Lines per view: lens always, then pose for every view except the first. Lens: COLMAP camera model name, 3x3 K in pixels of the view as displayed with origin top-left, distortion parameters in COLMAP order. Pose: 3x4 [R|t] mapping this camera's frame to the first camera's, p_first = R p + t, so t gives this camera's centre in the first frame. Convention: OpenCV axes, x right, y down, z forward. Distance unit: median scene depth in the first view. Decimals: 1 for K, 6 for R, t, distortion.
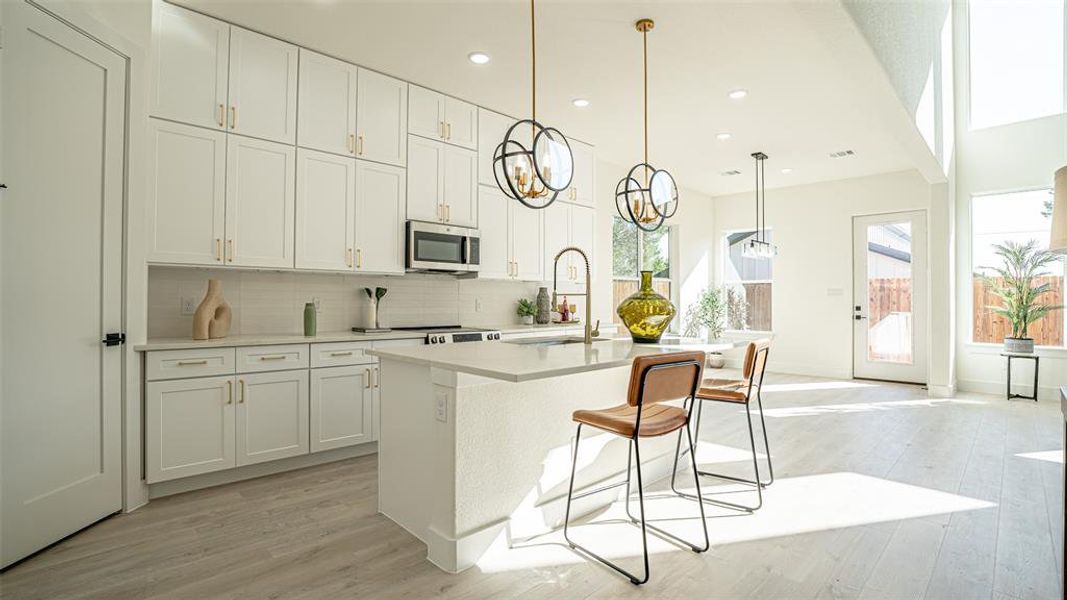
lens RADIAL K [[493.0, 0, 529.5], [0, 493.0, 299.8], [0, 0, 1]] dist [-0.072060, 0.027559]
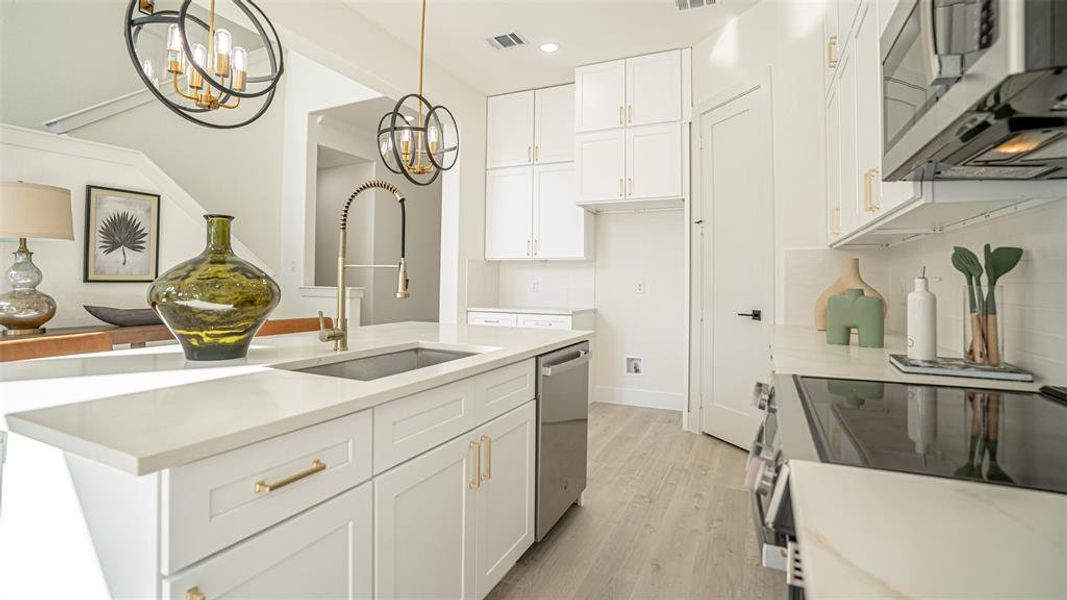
lens RADIAL K [[492.8, 0, 529.7], [0, 492.8, 274.0], [0, 0, 1]] dist [-0.071213, 0.030134]
pose [[-0.933559, -0.020700, -0.357827, 0.065484], [-0.014970, 0.999712, -0.018778, 0.003365], [0.358112, -0.012173, -0.933599, 0.886838]]
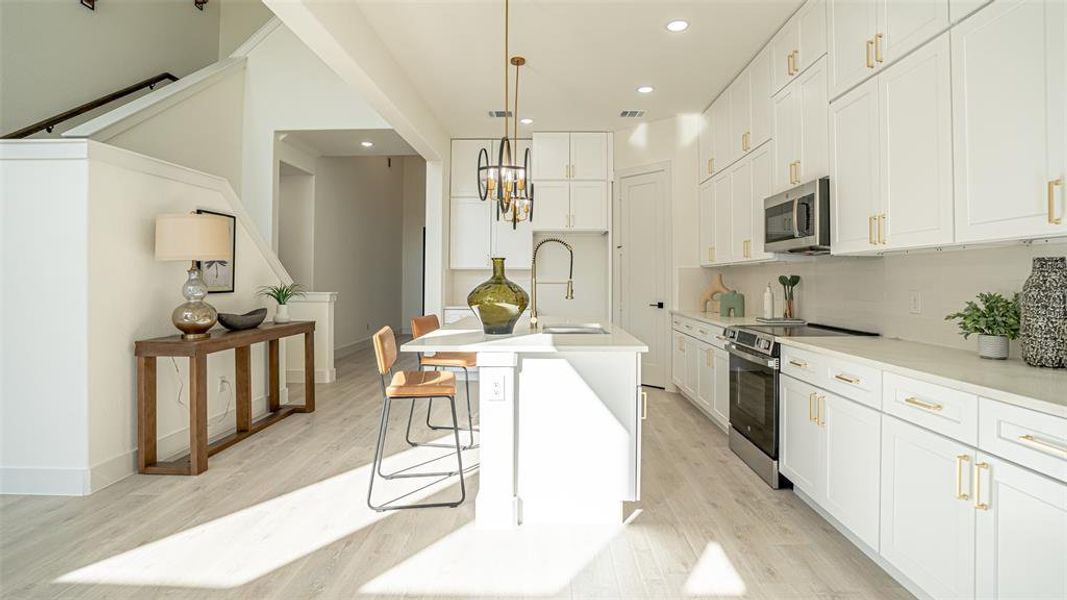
lens RADIAL K [[505.9, 0, 541.7], [0, 505.9, 271.4], [0, 0, 1]] dist [-0.036317, 0.030406]
pose [[-0.706907, -0.019628, -0.707034, 0.494350], [-0.004219, 0.999714, -0.023535, -0.005871], [0.707294, -0.013654, -0.706787, 0.992880]]
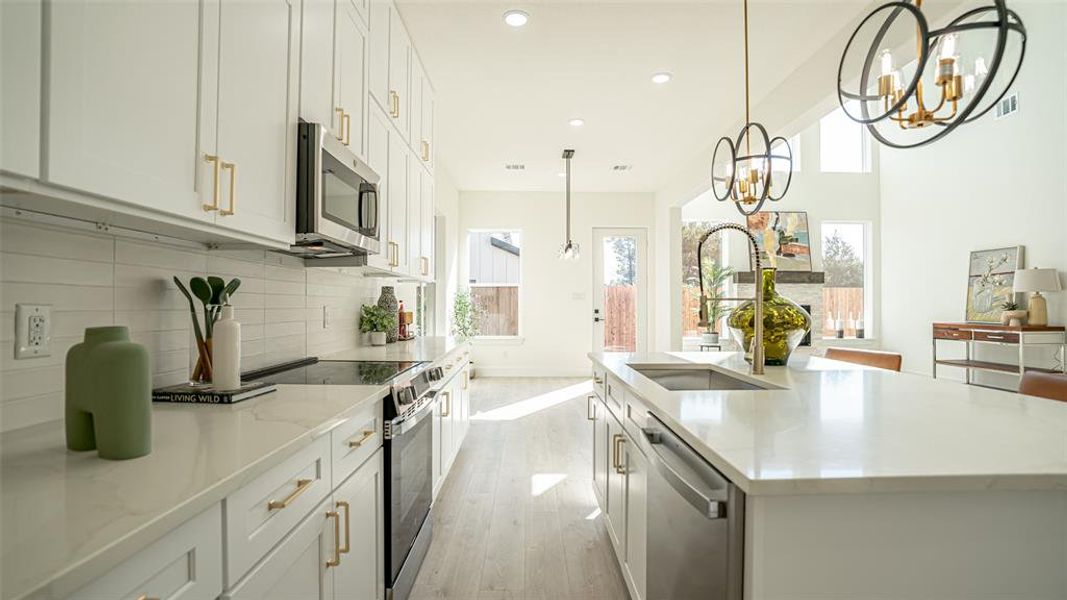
lens RADIAL K [[493.0, 0, 529.5], [0, 493.0, 299.8], [0, 0, 1]] dist [-0.072060, 0.027559]
pose [[0.691122, 0.003400, 0.722730, -0.305312], [0.000924, 0.999984, -0.005589, -0.003293], [-0.722737, 0.004530, 0.691108, 0.423700]]
